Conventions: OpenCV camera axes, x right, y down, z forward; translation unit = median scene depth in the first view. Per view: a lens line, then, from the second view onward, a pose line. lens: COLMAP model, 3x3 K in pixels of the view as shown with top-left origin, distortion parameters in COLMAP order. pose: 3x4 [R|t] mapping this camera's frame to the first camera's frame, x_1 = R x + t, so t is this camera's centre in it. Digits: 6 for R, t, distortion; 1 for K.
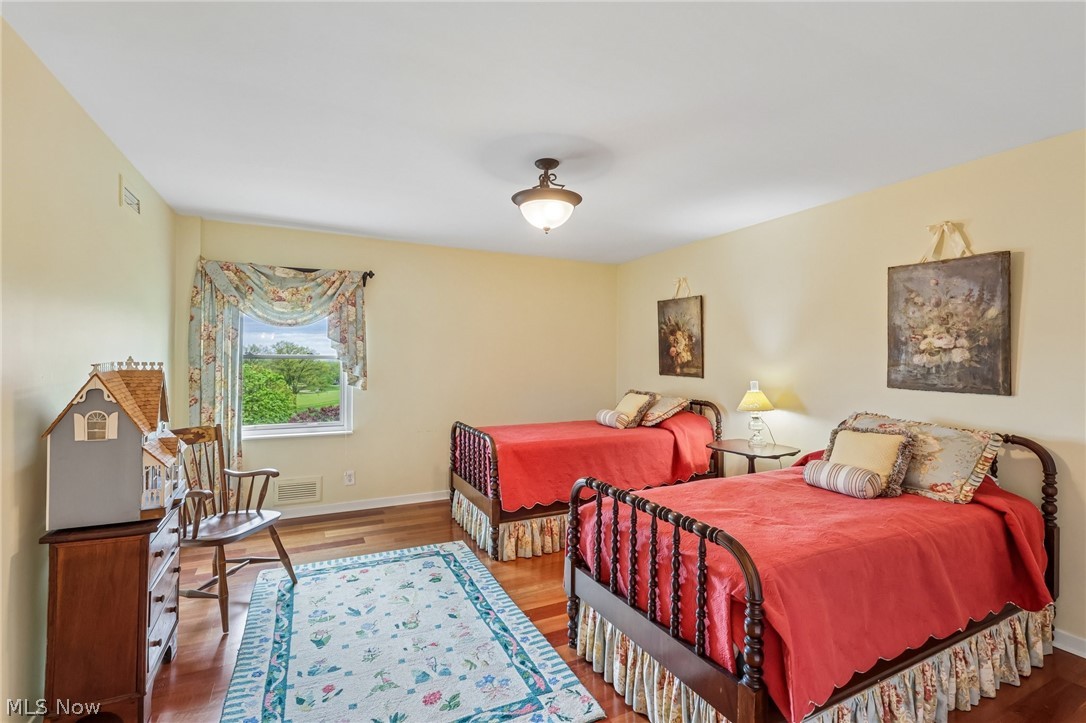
lens RADIAL K [[503.0, 0, 545.4], [0, 503.0, 359.4], [0, 0, 1]] dist [-0.001971, 0.000908]
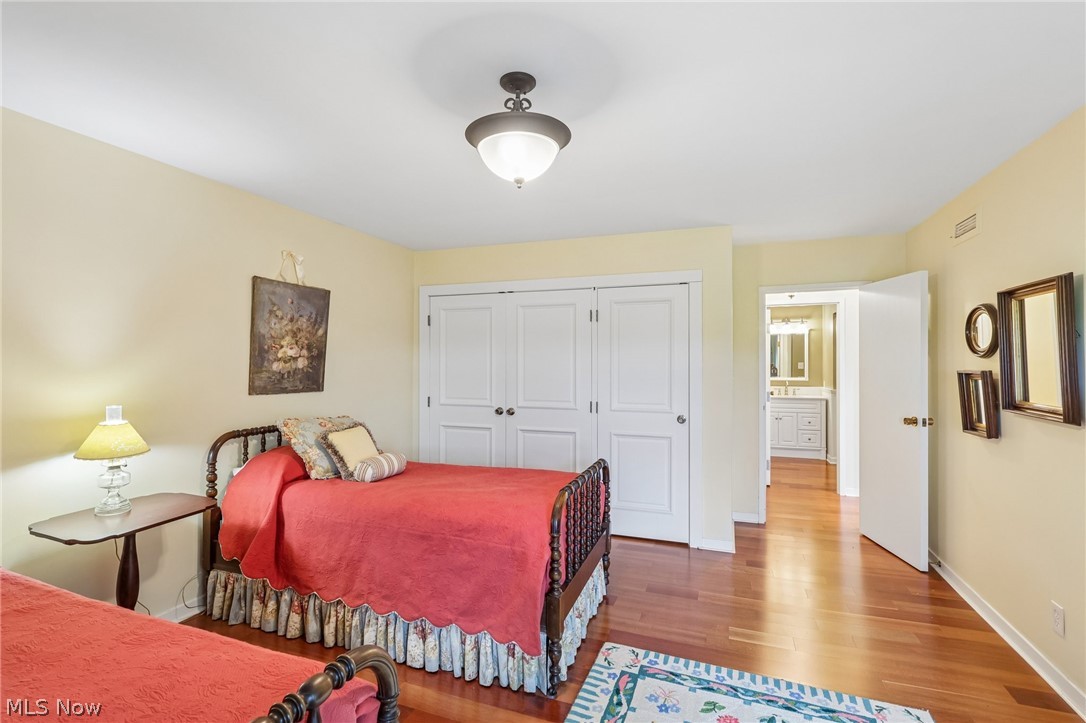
lens RADIAL K [[503.0, 0, 541.9], [0, 503.0, 357.1], [0, 0, 1]] dist [-0.001971, 0.000908]
pose [[-0.685592, -0.000216, 0.727986, -0.494747], [-0.005443, 0.999974, -0.004830, -0.019046], [-0.727966, -0.007274, -0.685575, 1.394420]]
